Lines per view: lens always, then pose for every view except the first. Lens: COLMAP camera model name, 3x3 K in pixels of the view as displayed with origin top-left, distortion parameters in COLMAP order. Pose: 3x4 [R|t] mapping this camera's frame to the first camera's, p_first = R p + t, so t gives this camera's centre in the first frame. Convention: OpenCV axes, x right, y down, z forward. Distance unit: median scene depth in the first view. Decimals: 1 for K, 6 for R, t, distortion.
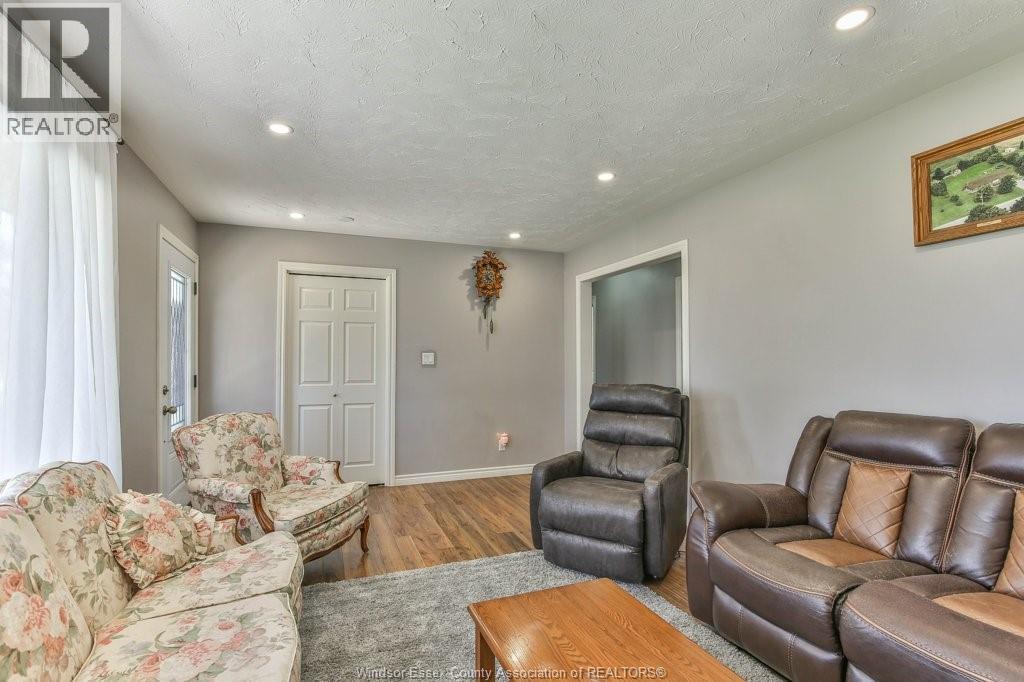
lens RADIAL K [[477.9, 0, 496.9], [0, 477.9, 353.0], [0, 0, 1]] dist [-0.016370, 0.005610]
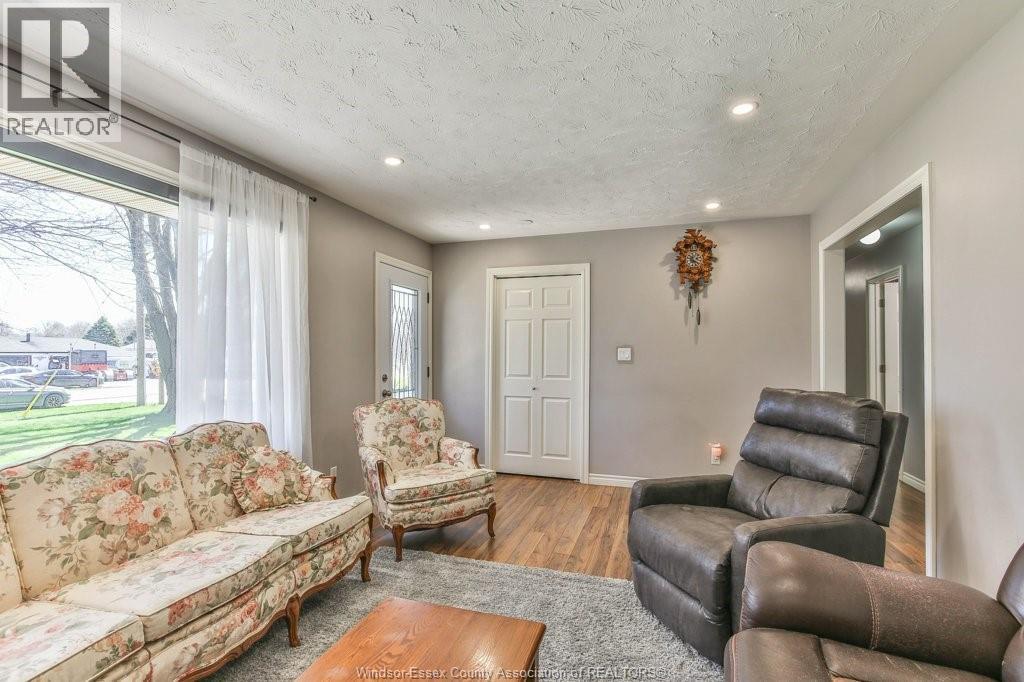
lens RADIAL K [[477.9, 0, 506.5], [0, 477.9, 349.9], [0, 0, 1]] dist [-0.016370, 0.005610]
pose [[0.777792, -0.003976, -0.628509, 0.413885], [0.005949, 0.999982, 0.001035, 0.001339], [0.628493, -0.004544, 0.777802, 0.196805]]
